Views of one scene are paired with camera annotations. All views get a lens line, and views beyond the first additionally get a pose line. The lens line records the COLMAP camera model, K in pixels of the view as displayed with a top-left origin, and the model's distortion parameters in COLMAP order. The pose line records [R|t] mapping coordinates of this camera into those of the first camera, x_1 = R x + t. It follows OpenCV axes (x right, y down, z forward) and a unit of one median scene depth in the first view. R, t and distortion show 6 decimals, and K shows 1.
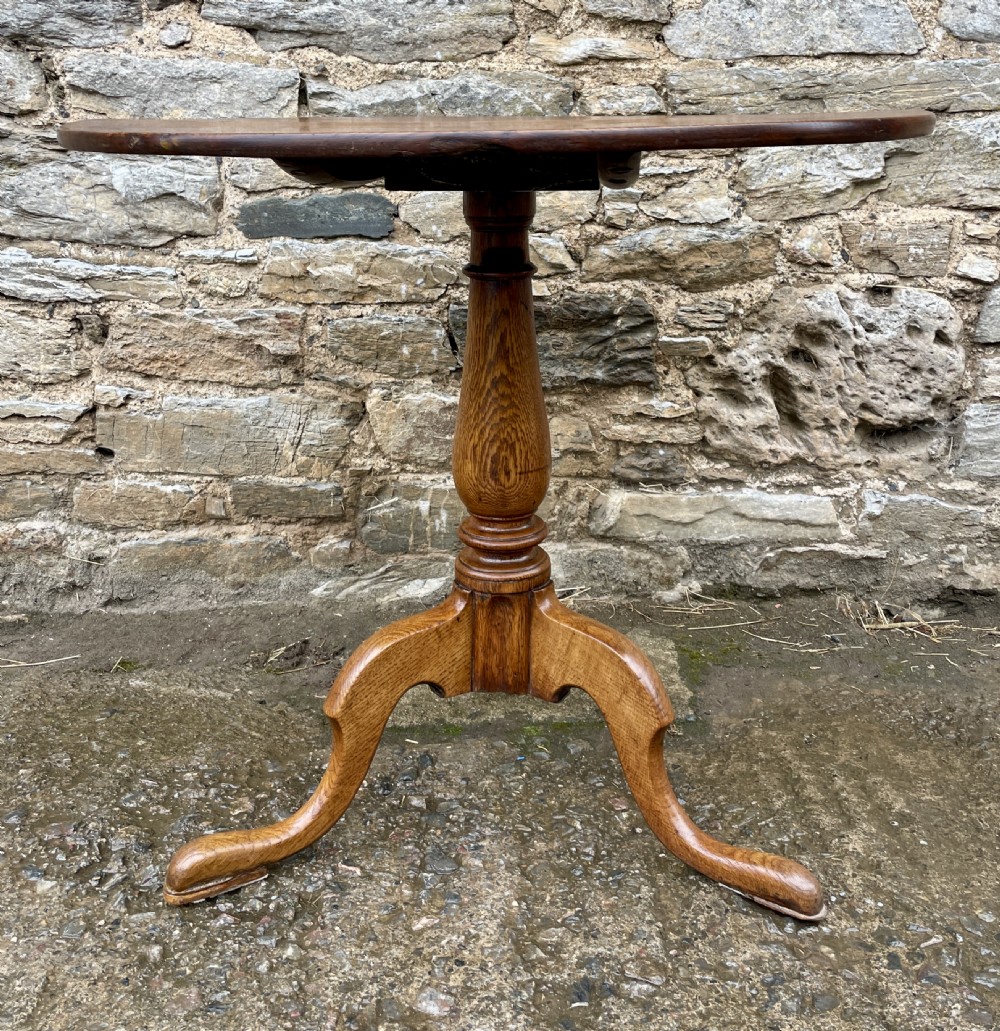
lens RADIAL K [[1170.3, 0, 509.0], [0, 1170.3, 366.5], [0, 0, 1]] dist [0.087044, -0.122049]
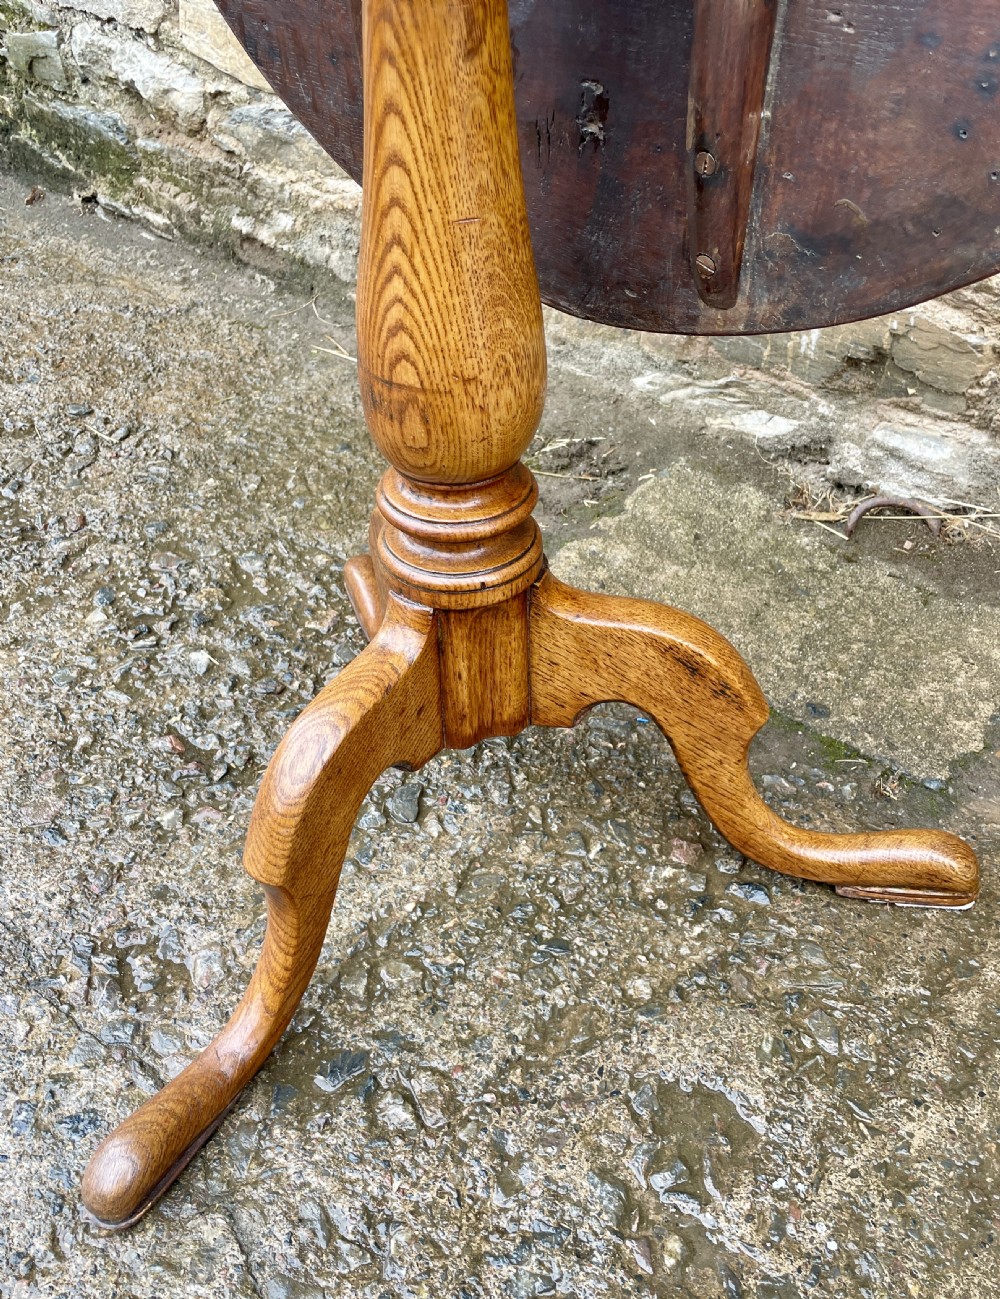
lens RADIAL K [[1173.3, 0, 493.5], [0, 1173.3, 674.3], [0, 0, 1]] dist [0.100727, -0.166856]
pose [[0.742624, 0.445797, -0.499775, 0.240297], [-0.124401, 0.825094, 0.551130, -0.061274], [0.658053, -0.347110, 0.668192, 0.396152]]
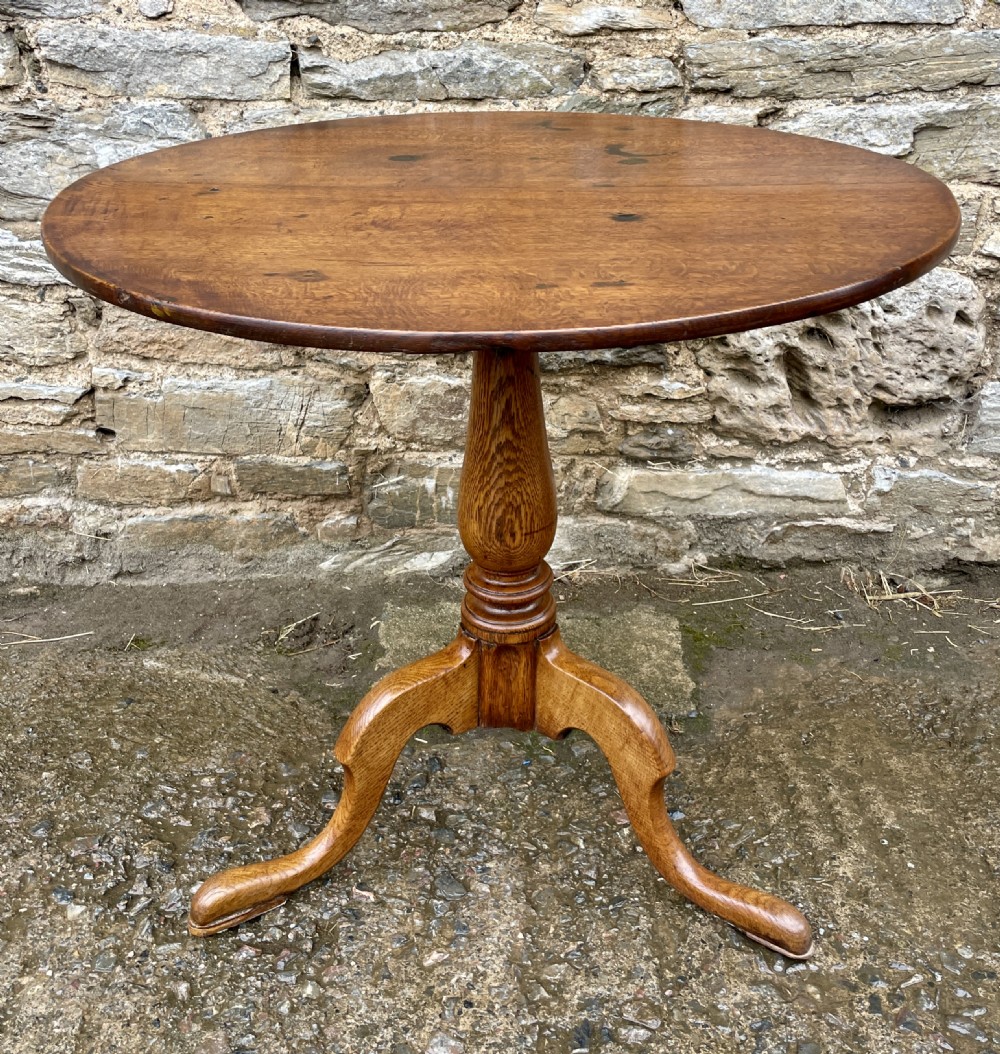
lens RADIAL K [[1208.4, 0, 515.6], [0, 1208.4, 379.3], [0, 0, 1]] dist [0.086404, -0.114968]
pose [[0.999998, -0.000305, -0.002061, 0.002107], [0.000651, 0.985455, 0.169933, -0.150791], [0.001979, -0.169934, 0.985453, 0.004984]]
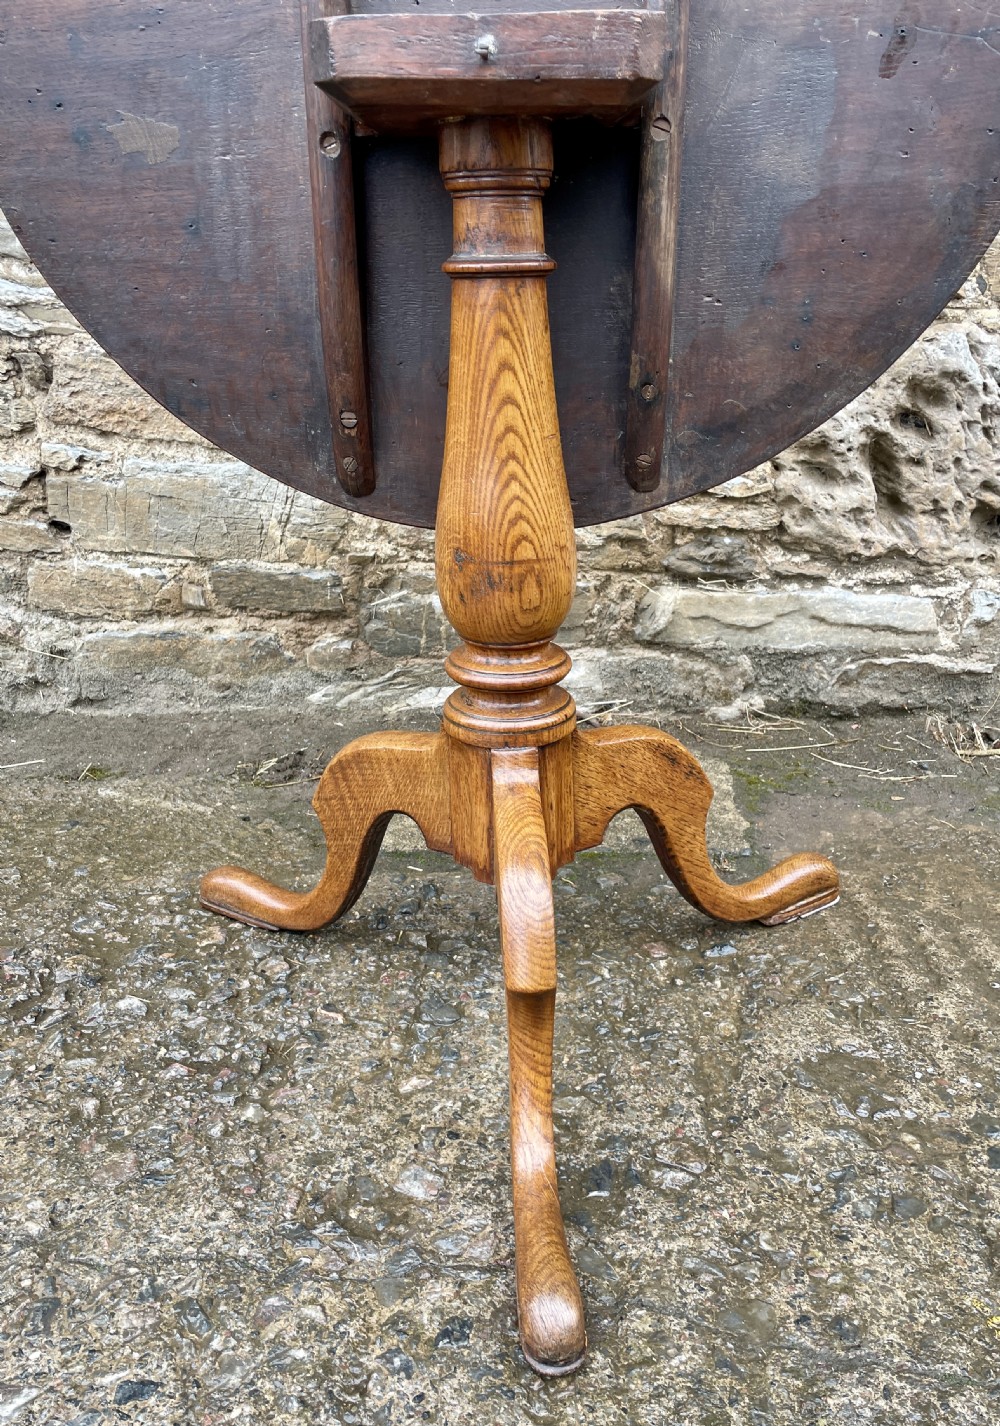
lens RADIAL K [[1191.3, 0, 496.8], [0, 1191.3, 729.9], [0, 0, 1]] dist [0.091335, -0.142186]
pose [[0.998596, 0.025521, -0.046426, 0.012338], [-0.015635, 0.979256, 0.202023, 0.038072], [0.050619, -0.201013, 0.978280, 0.155182]]
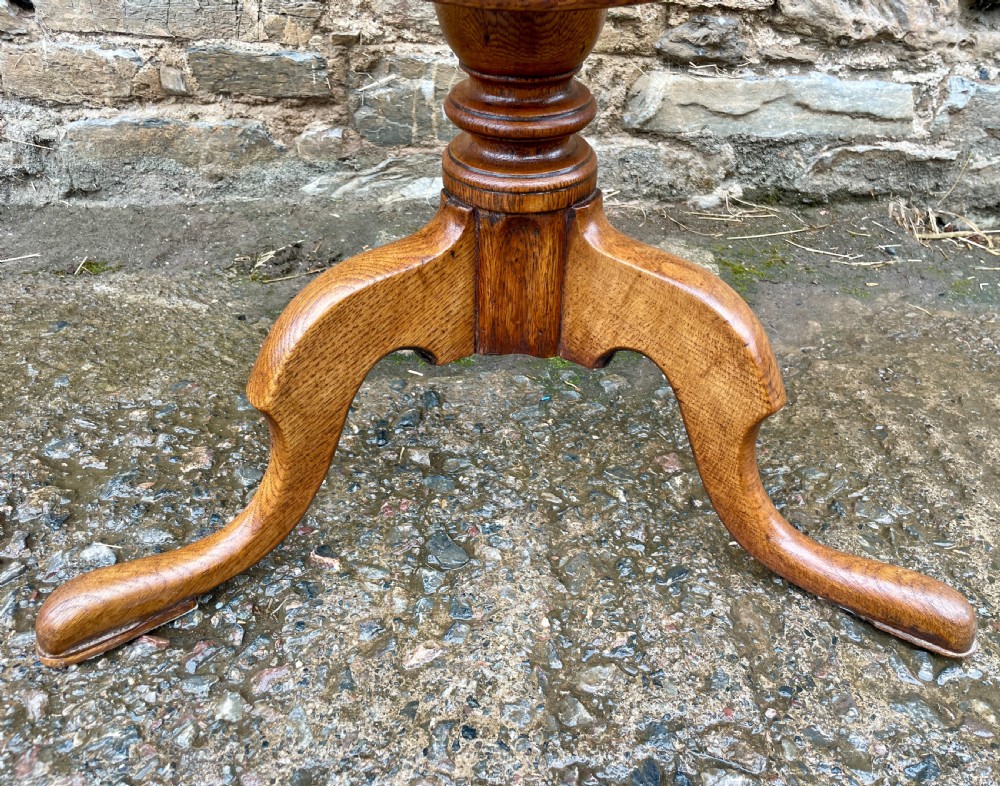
lens RADIAL K [[800.4, 0, 535.6], [0, 800.4, 394.5], [0, 0, 1]] dist [0.086519, -0.126001]
pose [[0.999461, 0.011202, 0.030843, -0.012276], [-0.023260, 0.904842, 0.425111, 0.075083], [-0.023146, -0.425599, 0.904616, 0.410933]]
